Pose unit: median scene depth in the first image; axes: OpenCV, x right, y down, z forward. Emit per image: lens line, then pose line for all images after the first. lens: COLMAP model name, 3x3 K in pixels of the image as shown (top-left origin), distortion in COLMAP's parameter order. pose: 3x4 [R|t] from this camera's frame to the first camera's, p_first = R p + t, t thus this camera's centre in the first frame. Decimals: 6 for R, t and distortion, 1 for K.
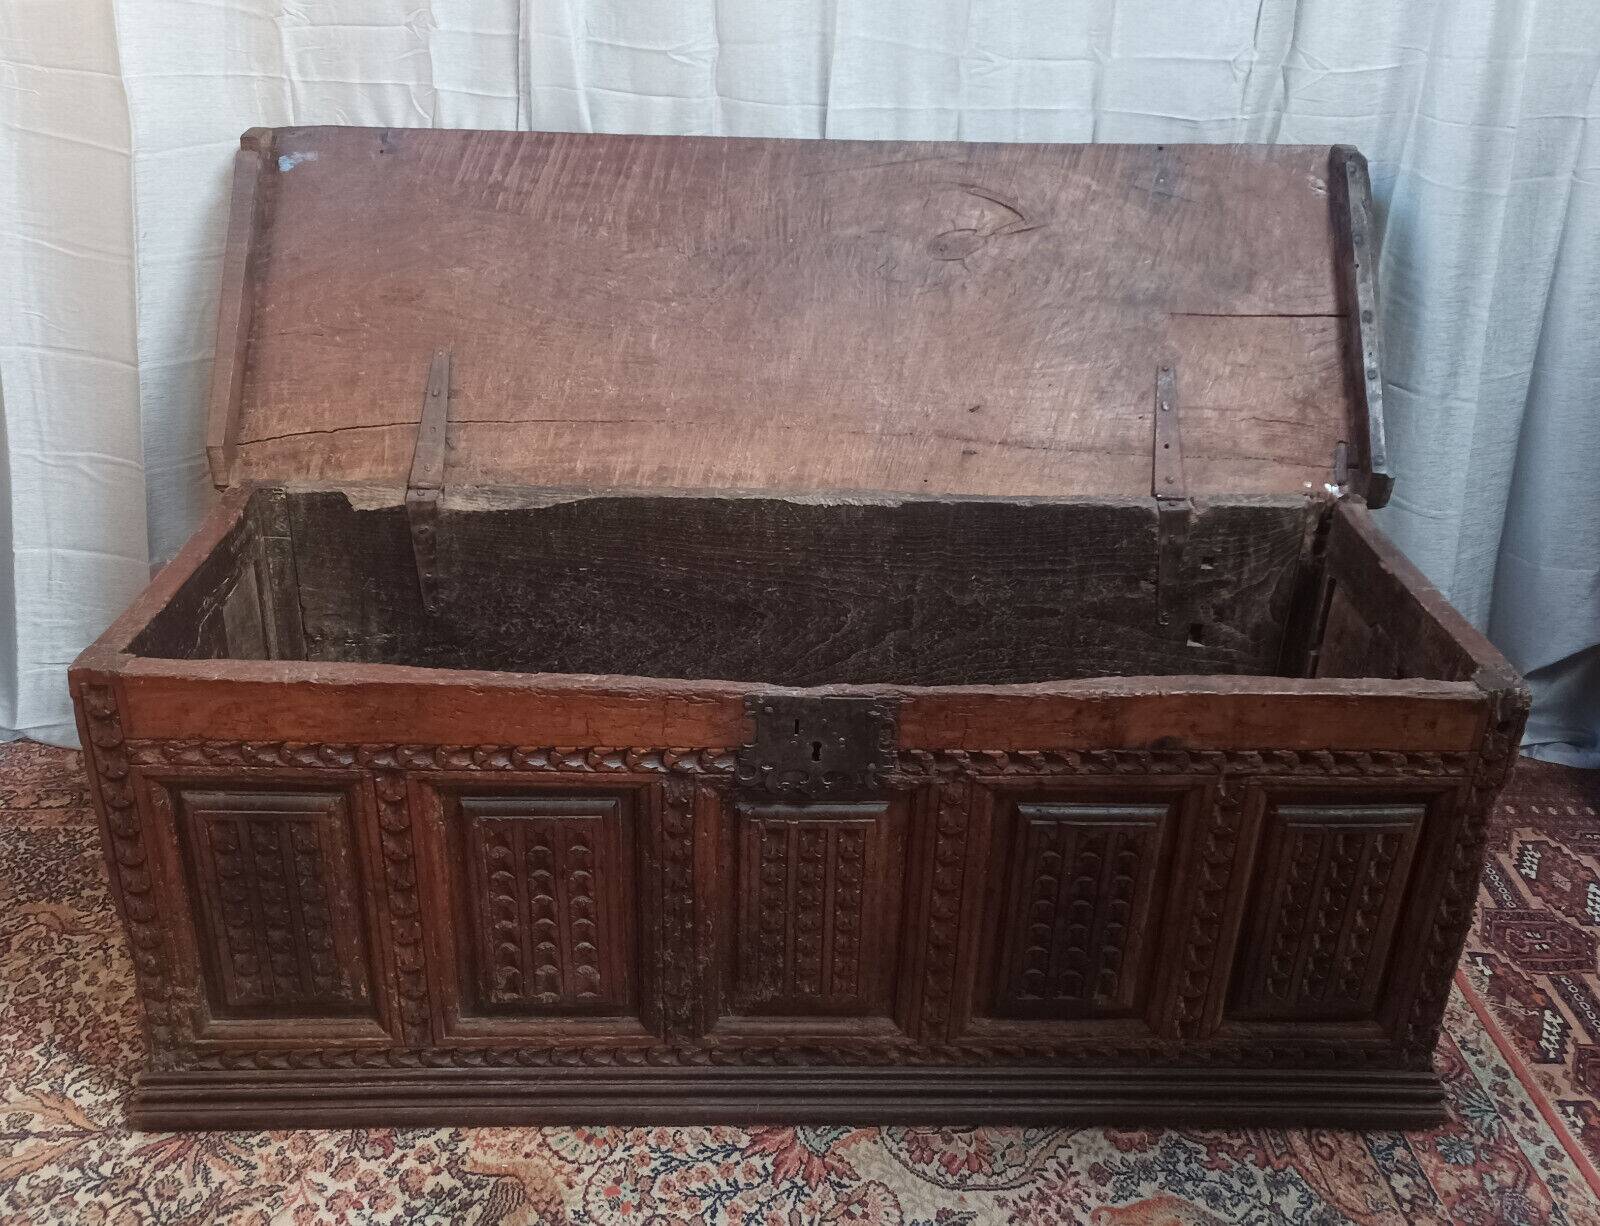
lens RADIAL K [[1449.2, 0, 829.8], [0, 1449.2, 542.6], [0, 0, 1]] dist [0.022623, 0.000000]
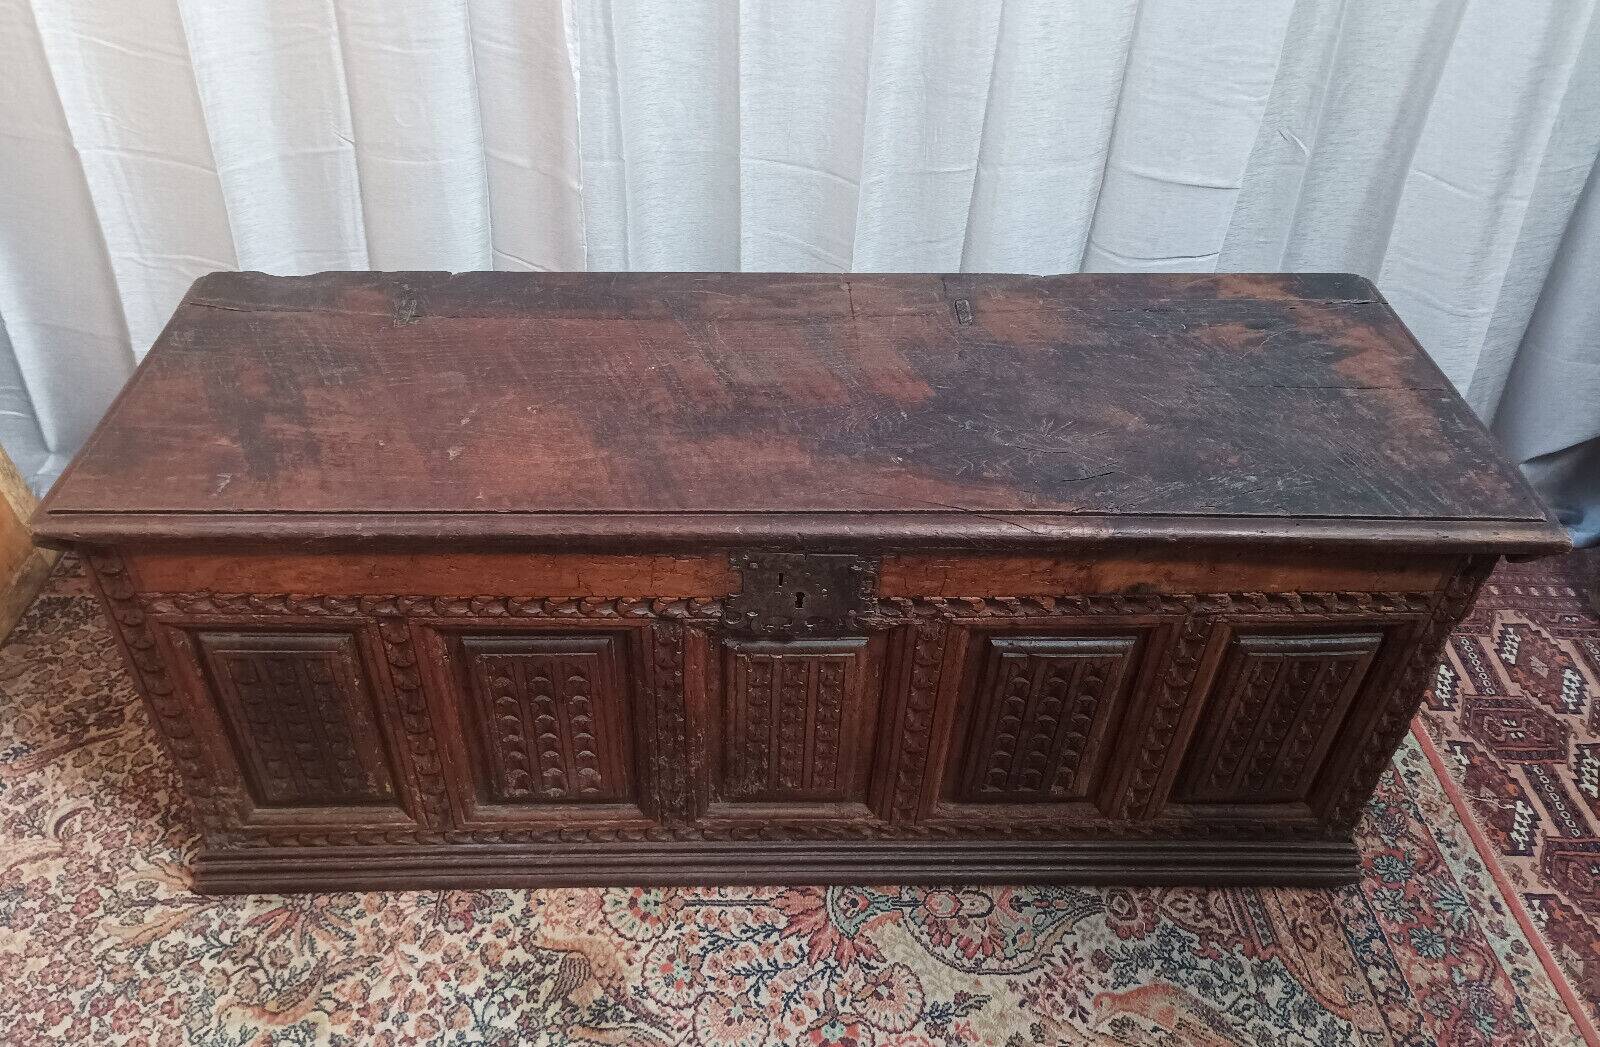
lens RADIAL K [[1248.2, 0, 769.7], [0, 1248.2, 531.1], [0, 0, 1]] dist [0.033217, -0.025149]
pose [[0.999100, 0.016479, -0.039087, -0.035316], [-0.005938, 0.966714, 0.255790, -0.124868], [0.042001, -0.255328, 0.965942, 0.143375]]
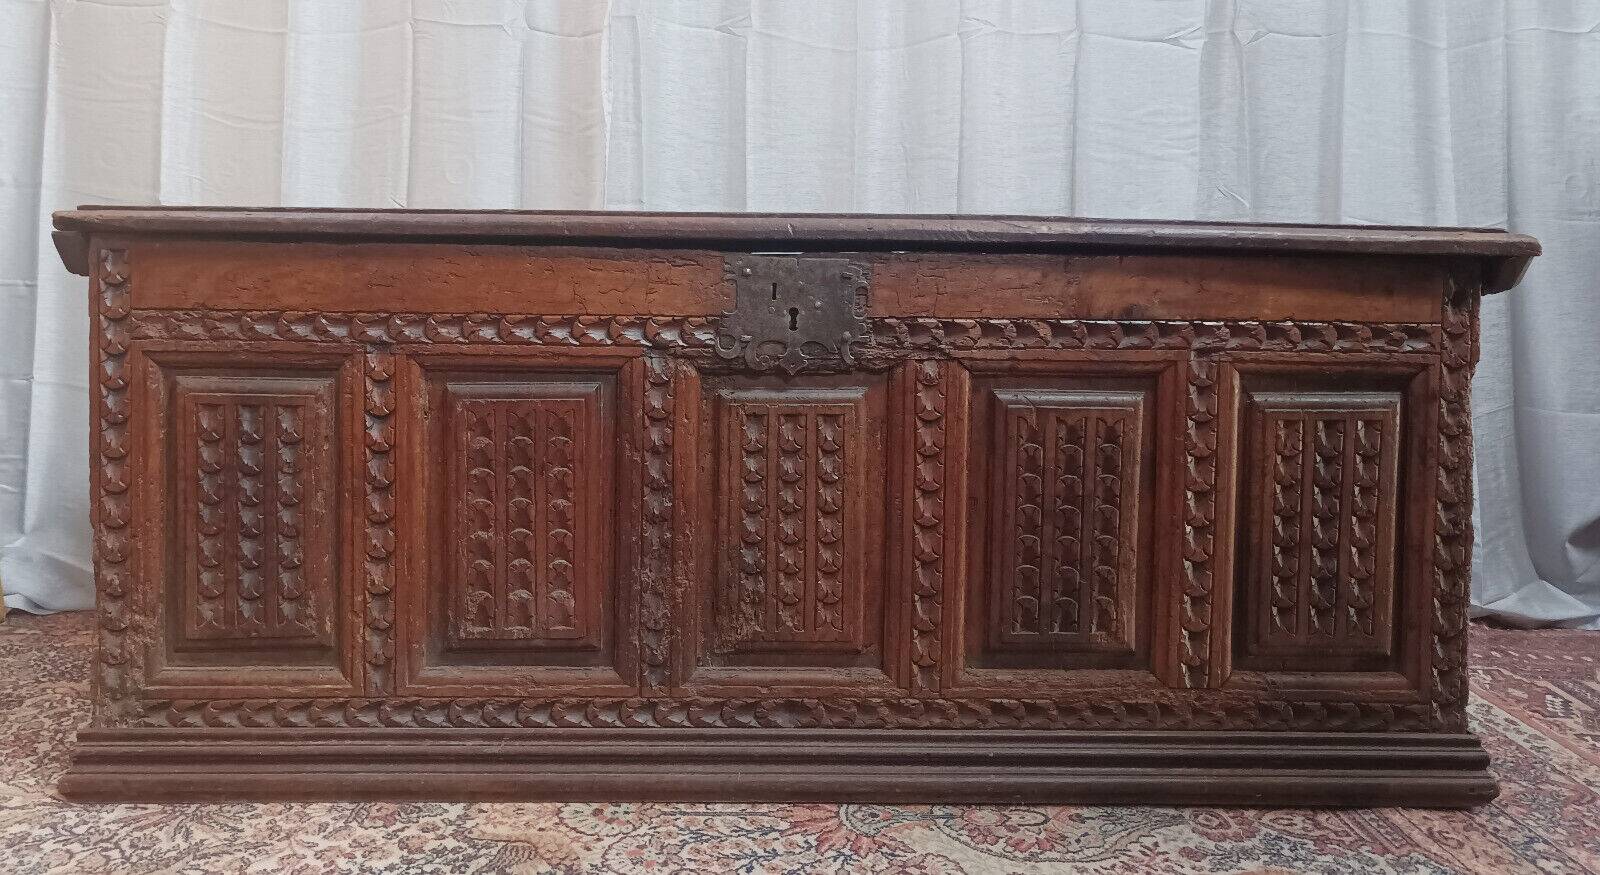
lens RADIAL K [[1311.3, 0, 792.5], [0, 1311.3, 315.9], [0, 0, 1]] dist [0.035222, -0.026530]
pose [[0.998958, -0.022084, -0.039929, -0.014191], [0.004639, 0.919699, -0.392597, 0.436564], [0.045393, 0.392002, 0.918844, 0.135333]]
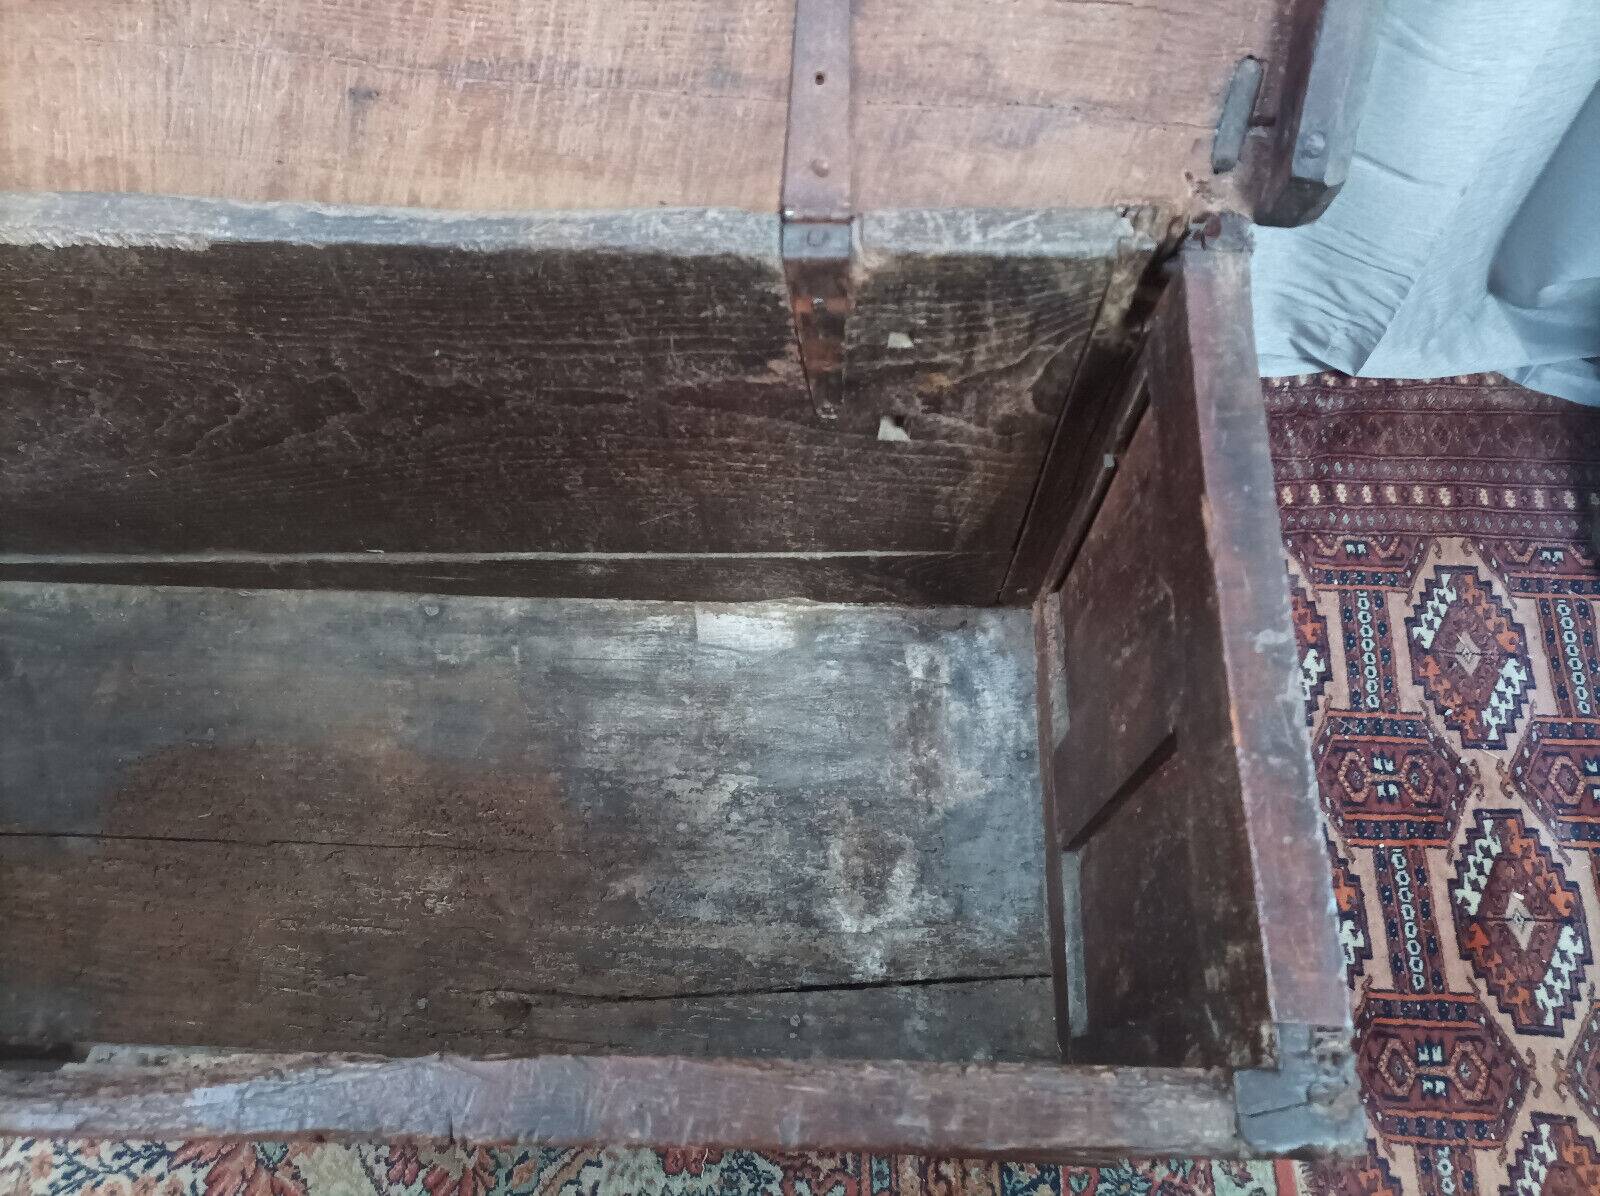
lens RADIAL K [[1179.6, 0, 807.1], [0, 1179.6, 594.4], [0, 0, 1]] dist [0.028871, -0.015768]
pose [[0.995666, 0.047449, -0.079992, 0.305964], [0.018077, 0.744945, 0.666881, -0.214975], [0.091232, -0.665436, 0.740858, 0.747291]]
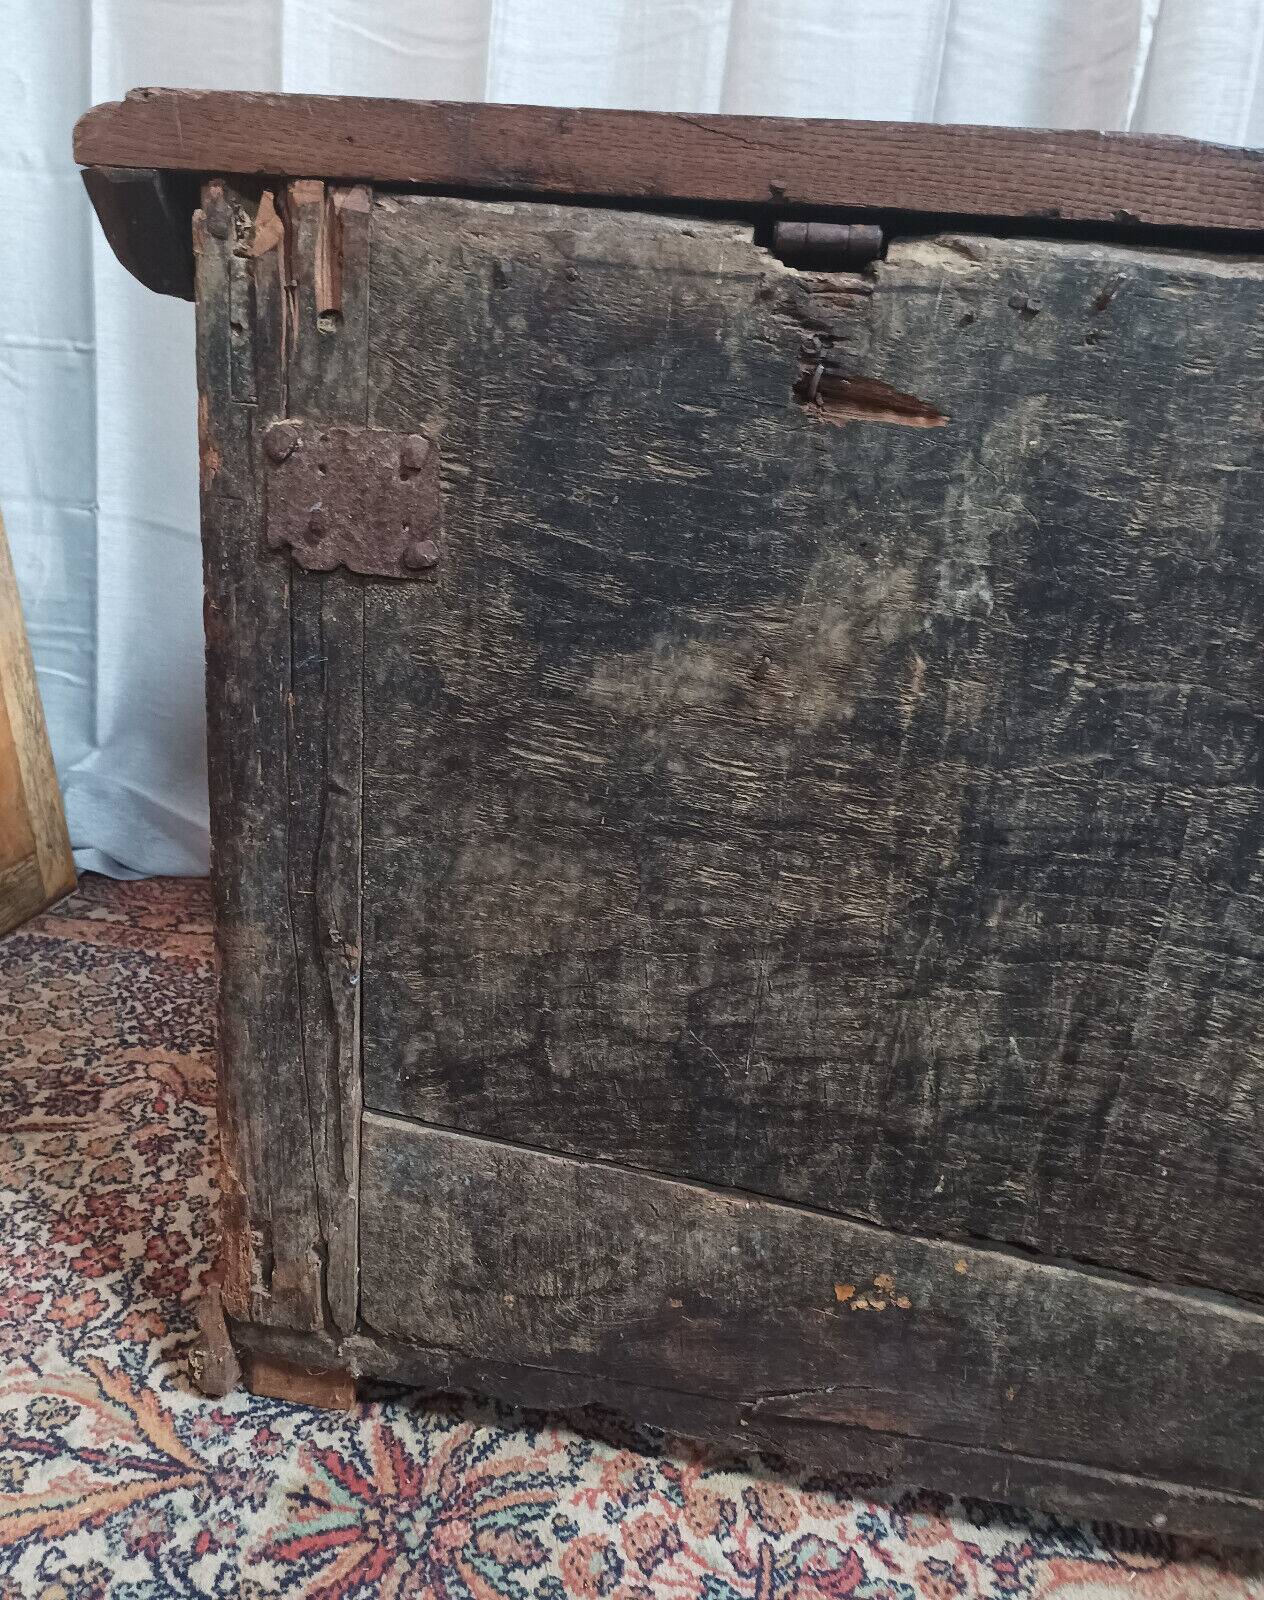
lens RADIAL K [[1363.4, 0, 562.9], [0, 1363.4, 867.7], [0, 0, 1]] dist [0.031293, -0.011631]
pose [[0.965087, 0.107045, -0.239056, -0.303893], [-0.129409, 0.988371, -0.079857, 0.231454], [0.227727, 0.108004, 0.967717, 0.582714]]
